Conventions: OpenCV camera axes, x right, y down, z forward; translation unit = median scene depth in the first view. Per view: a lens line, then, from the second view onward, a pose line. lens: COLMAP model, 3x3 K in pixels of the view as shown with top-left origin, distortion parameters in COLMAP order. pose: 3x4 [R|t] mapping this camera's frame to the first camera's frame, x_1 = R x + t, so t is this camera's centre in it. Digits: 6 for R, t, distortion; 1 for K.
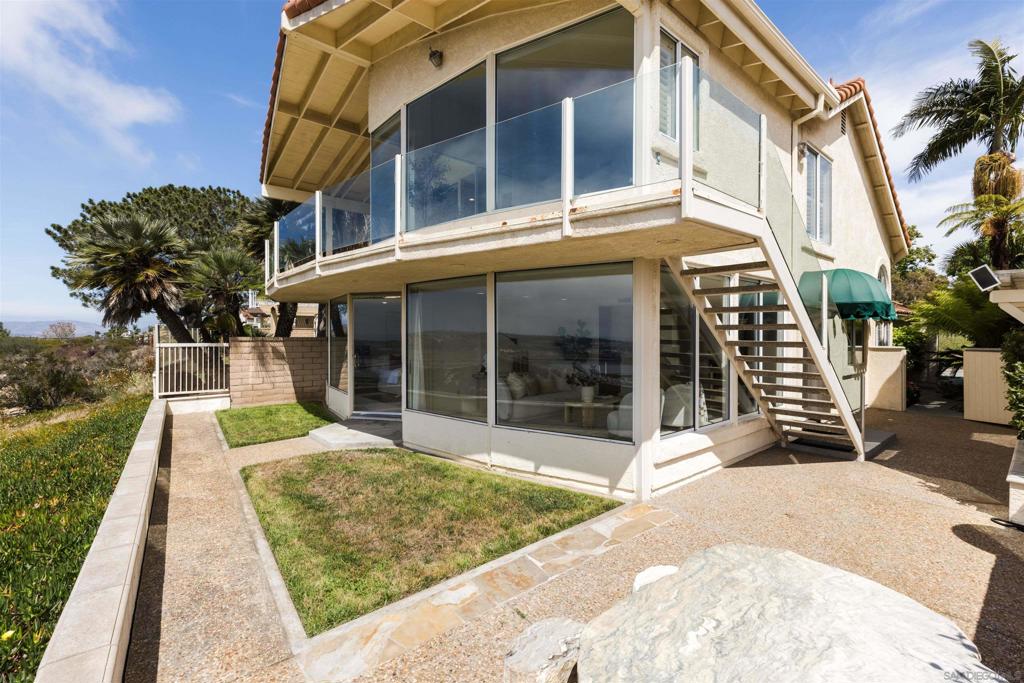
lens RADIAL K [[463.6, 0, 508.9], [0, 463.6, 336.9], [0, 0, 1]] dist [0.003076, 0.000038]
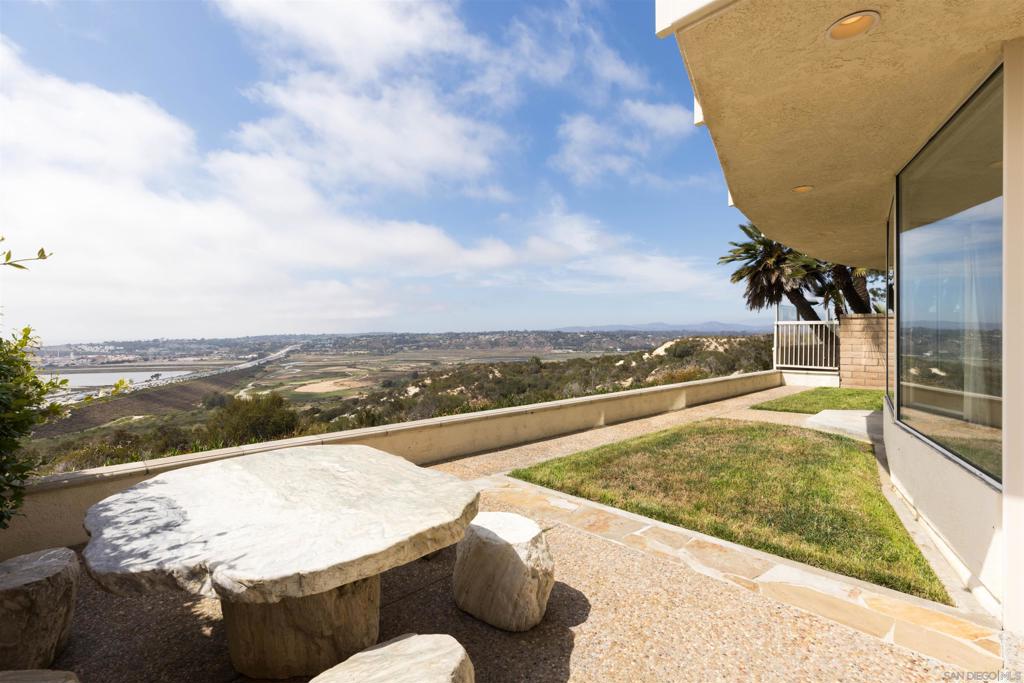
lens RADIAL K [[463.6, 0, 508.9], [0, 463.6, 336.9], [0, 0, 1]] dist [0.003076, 0.000038]
pose [[0.048003, 0.007963, -0.998815, 0.364162], [-0.001465, 0.999968, 0.007902, 0.044073], [0.998846, 0.001084, 0.048013, 0.280882]]
